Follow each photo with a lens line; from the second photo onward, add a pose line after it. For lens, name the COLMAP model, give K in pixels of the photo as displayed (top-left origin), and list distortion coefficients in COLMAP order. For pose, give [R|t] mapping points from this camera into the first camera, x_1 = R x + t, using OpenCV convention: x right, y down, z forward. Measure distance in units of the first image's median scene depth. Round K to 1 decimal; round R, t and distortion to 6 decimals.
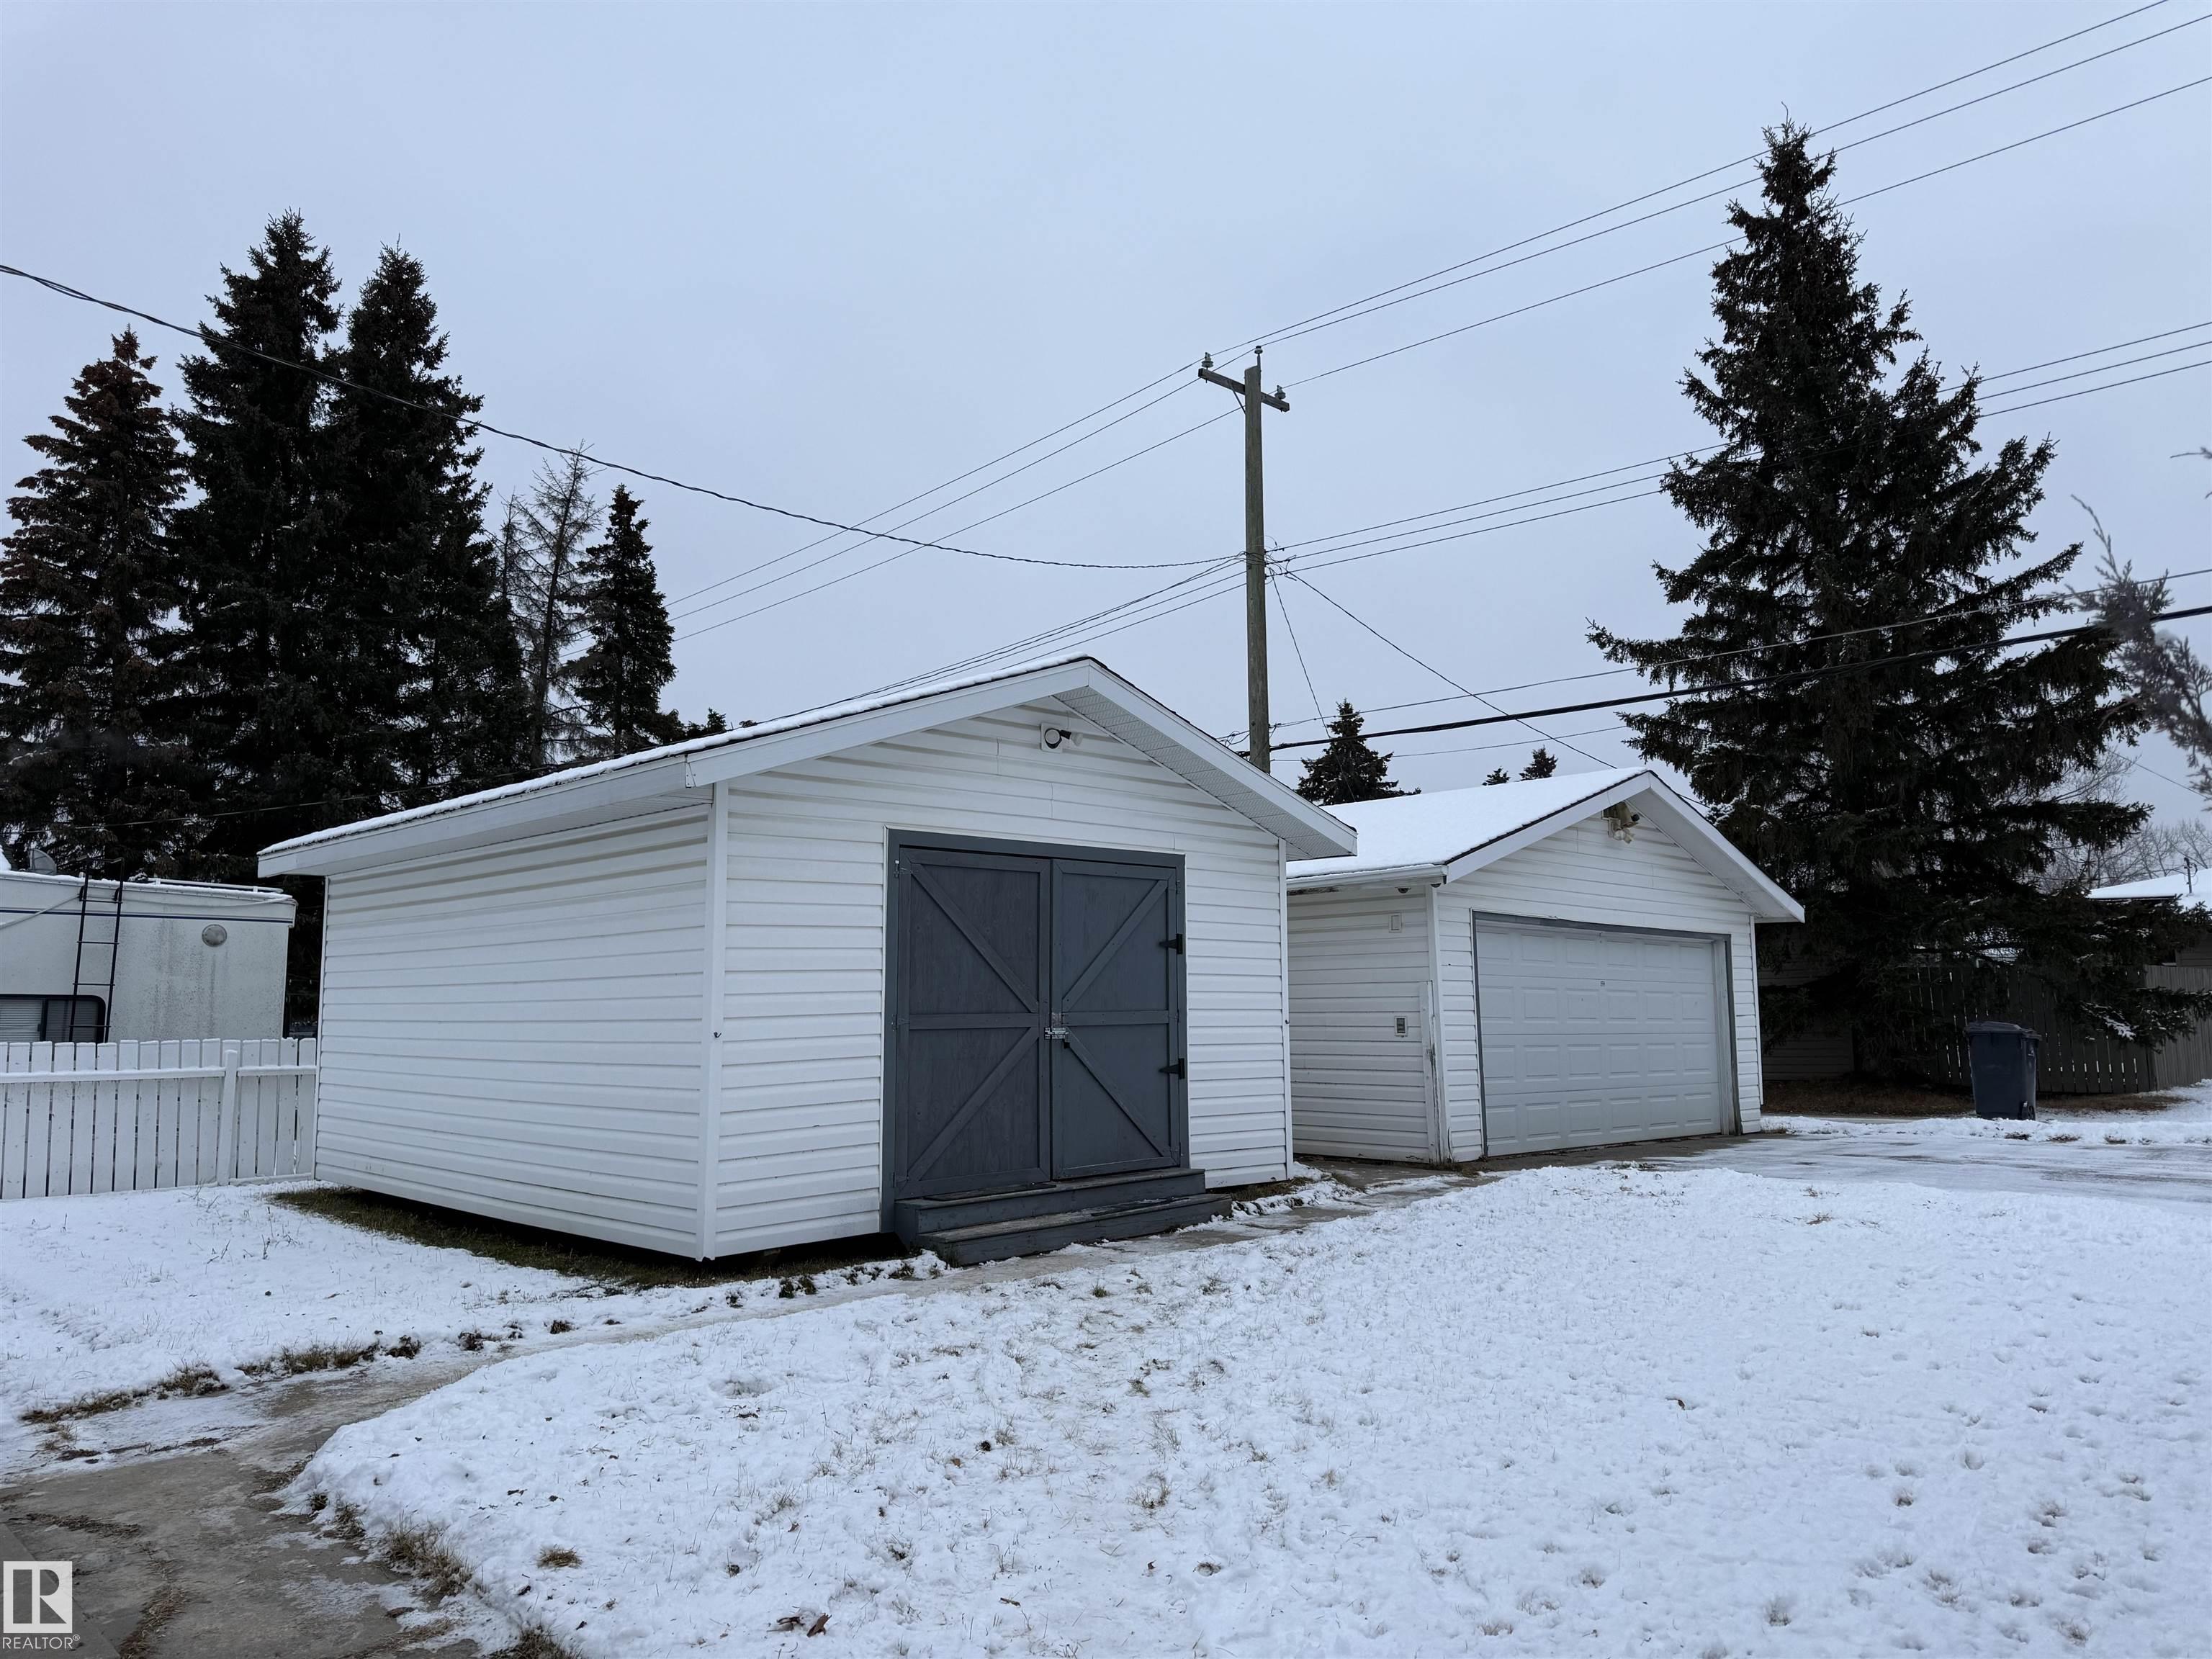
lens RADIAL K [[1529.9, 0, 1106.0], [0, 1529.9, 829.5], [0, 0, 1]] dist [0.151397, -0.220154]
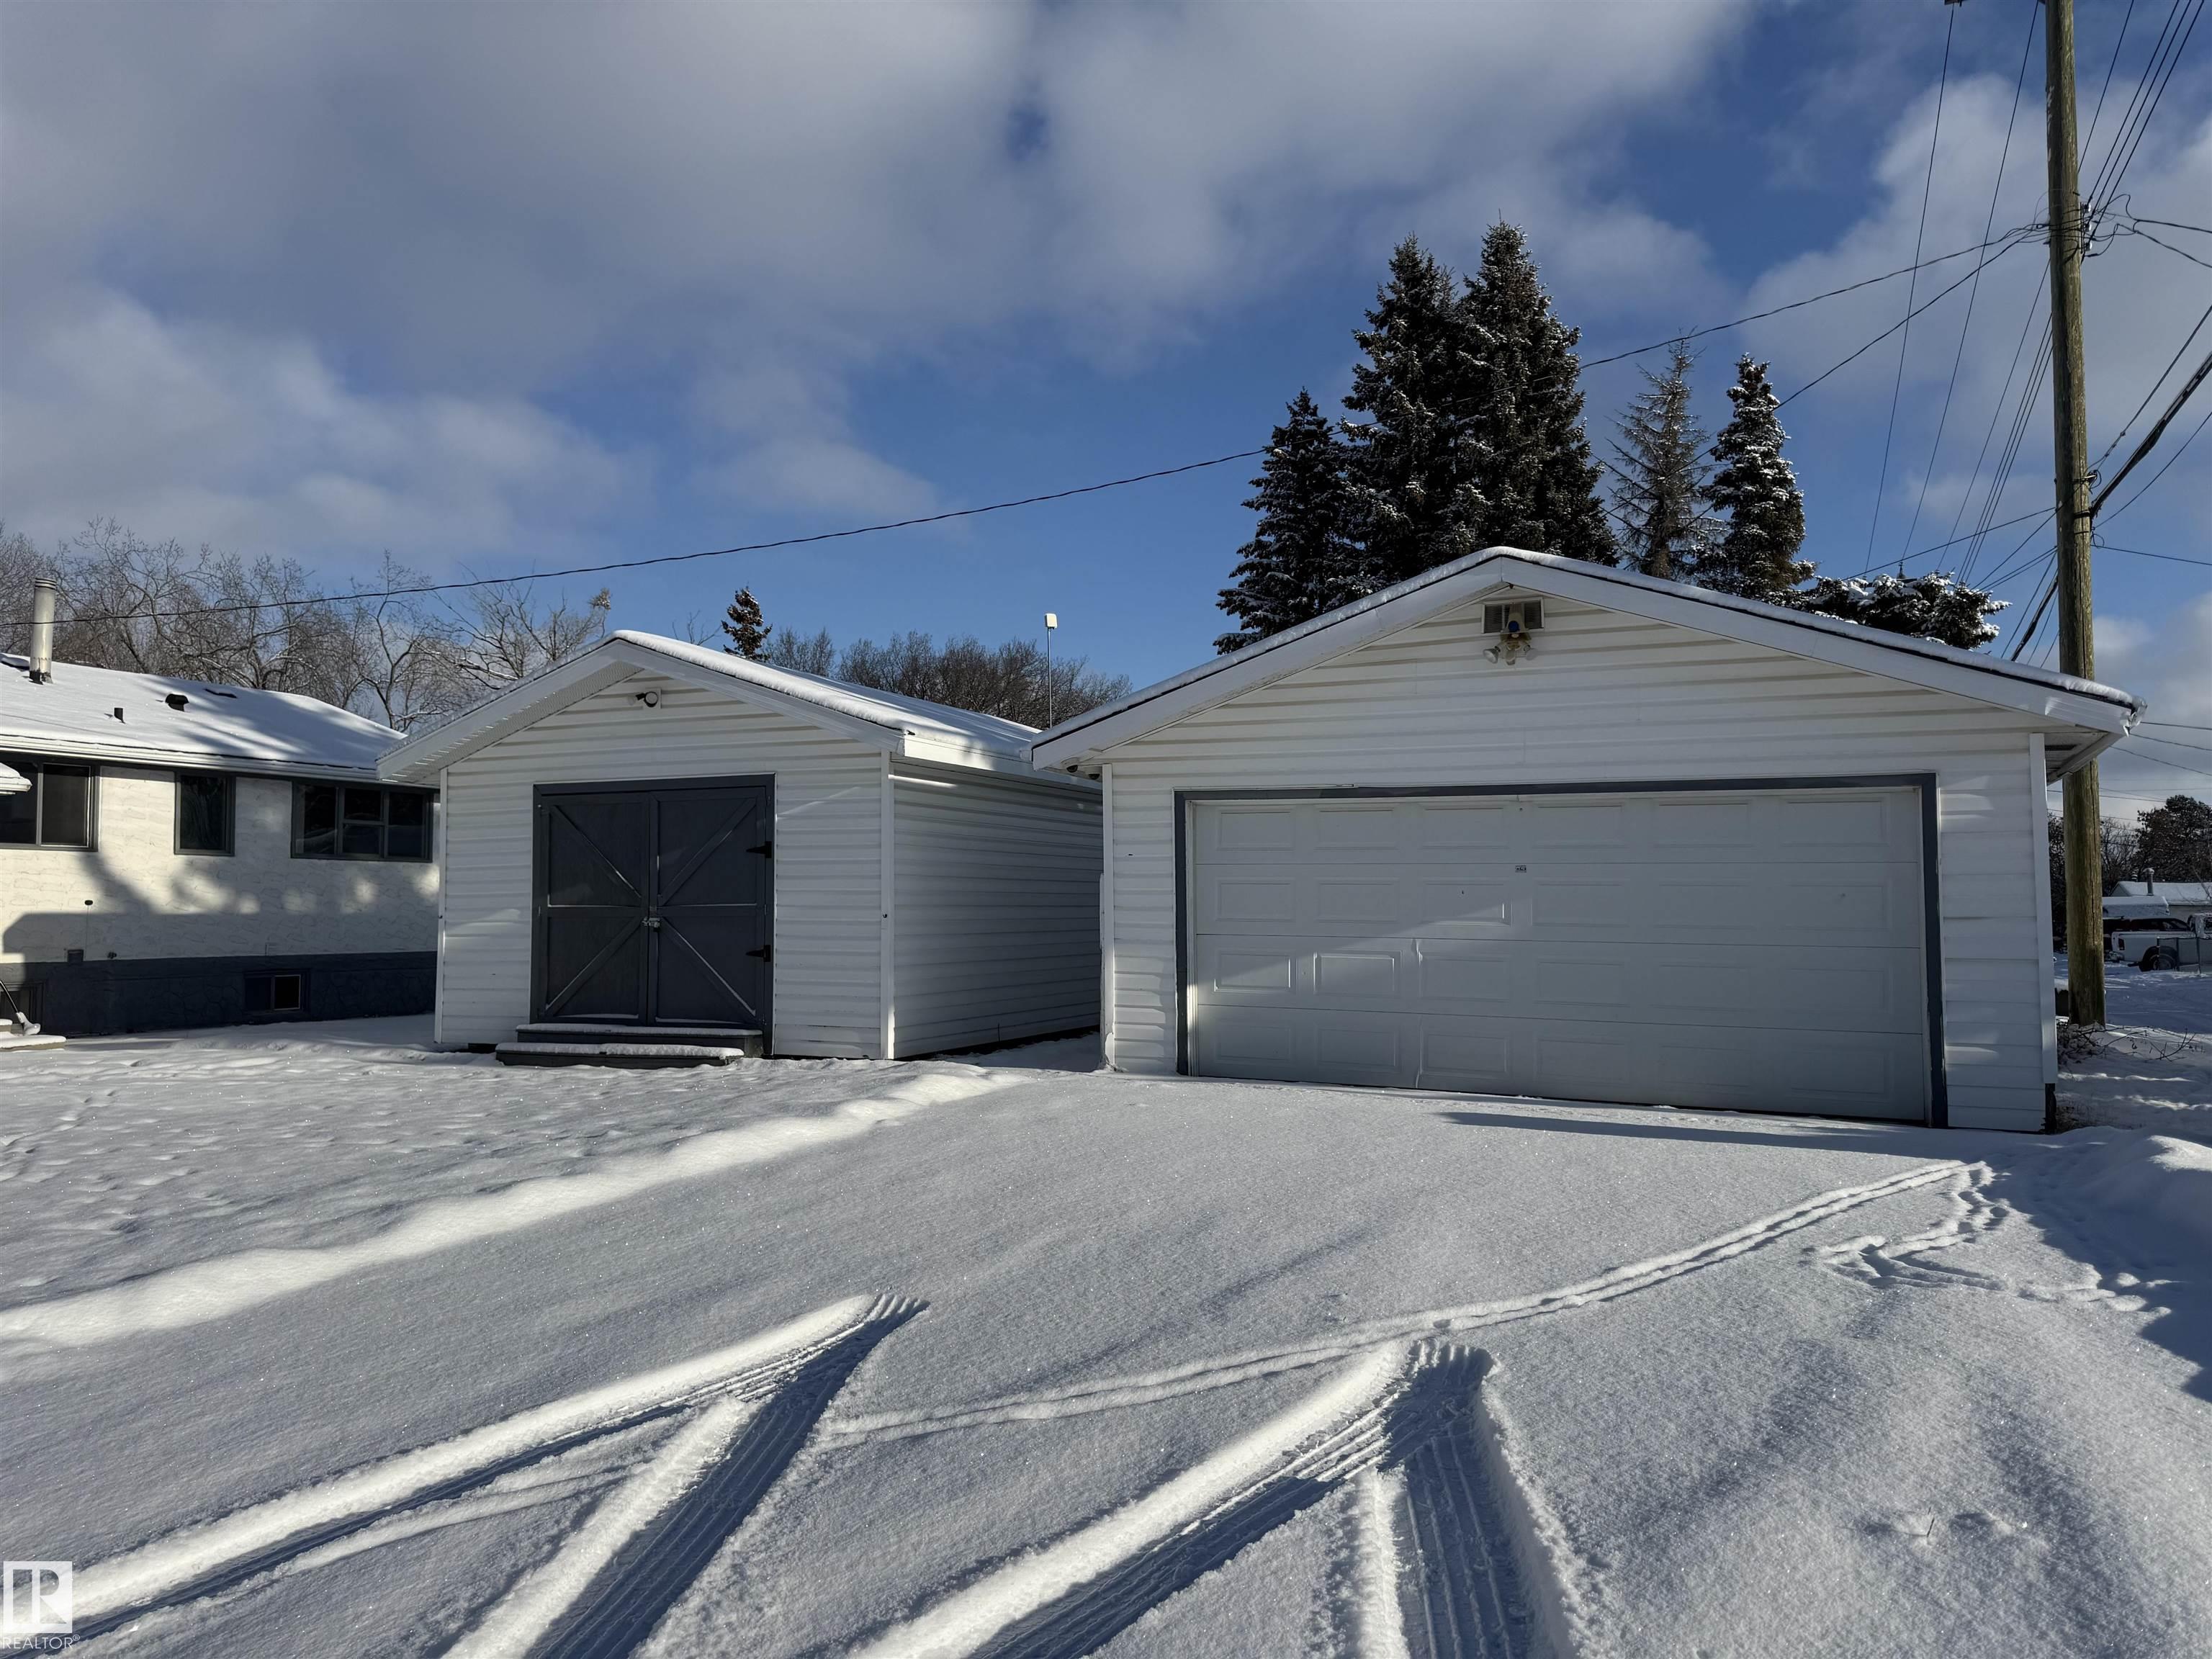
lens RADIAL K [[1524.2, 0, 1107.1], [0, 1524.2, 866.1], [0, 0, 1]] dist [0.161051, -0.312867]
pose [[0.369678, -0.023663, -0.928859, 0.533631], [0.103445, 0.994509, 0.015834, 0.040336], [0.923384, -0.101940, 0.370095, 0.343181]]
